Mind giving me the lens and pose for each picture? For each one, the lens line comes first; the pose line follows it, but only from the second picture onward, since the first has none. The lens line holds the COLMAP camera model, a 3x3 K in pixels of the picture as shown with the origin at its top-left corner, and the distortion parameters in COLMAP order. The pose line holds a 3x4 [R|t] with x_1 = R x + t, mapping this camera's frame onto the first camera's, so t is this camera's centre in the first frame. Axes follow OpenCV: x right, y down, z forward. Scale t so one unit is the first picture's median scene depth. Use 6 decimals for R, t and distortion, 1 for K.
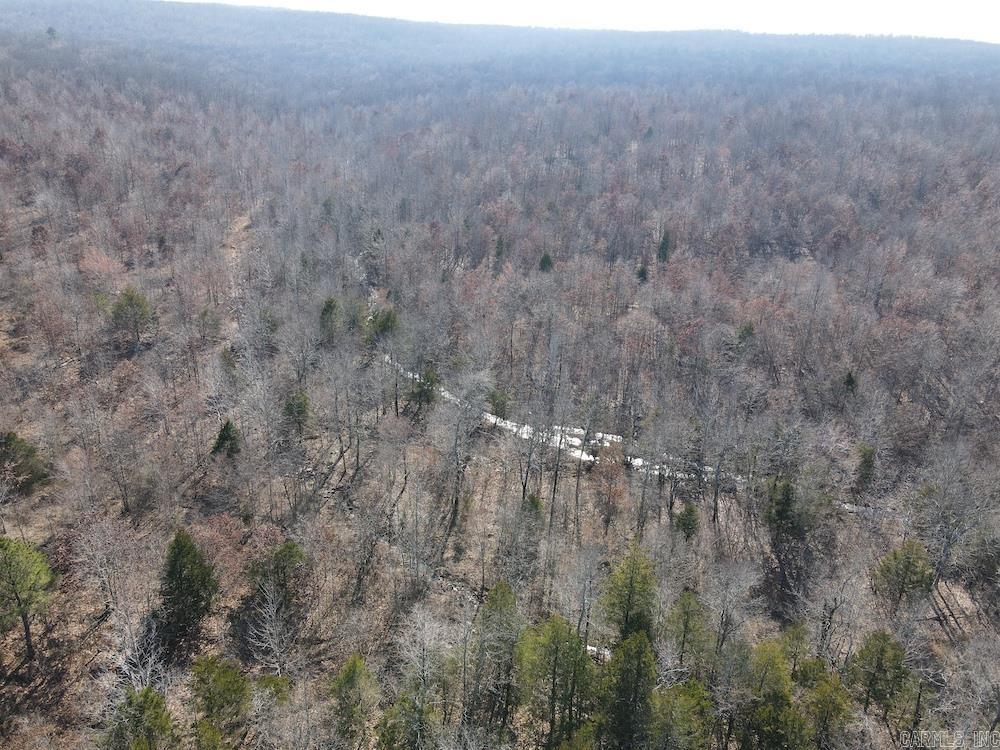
lens RADIAL K [[736.4, 0, 503.9], [0, 736.4, 374.8], [0, 0, 1]] dist [0.006942, 0.010222]
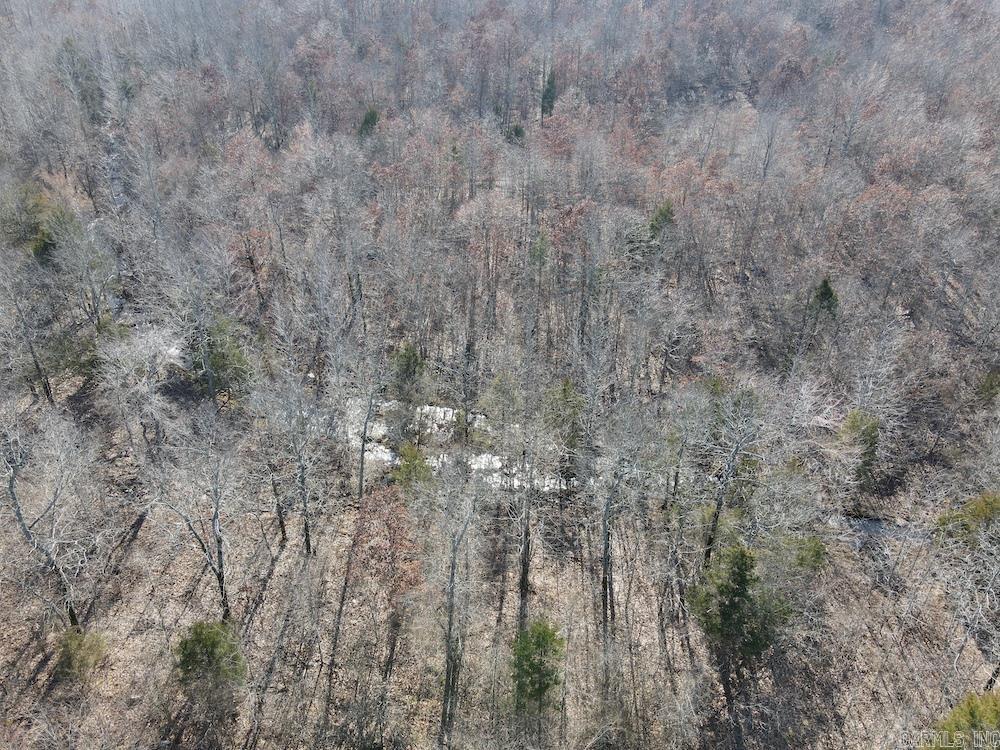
lens RADIAL K [[736.4, 0, 503.5], [0, 736.4, 375.2], [0, 0, 1]] dist [0.006942, 0.010222]
pose [[0.993790, -0.070074, 0.086435, 0.116786], [0.055445, 0.985339, 0.161344, -0.031756], [-0.096474, -0.155550, 0.983106, 0.334125]]
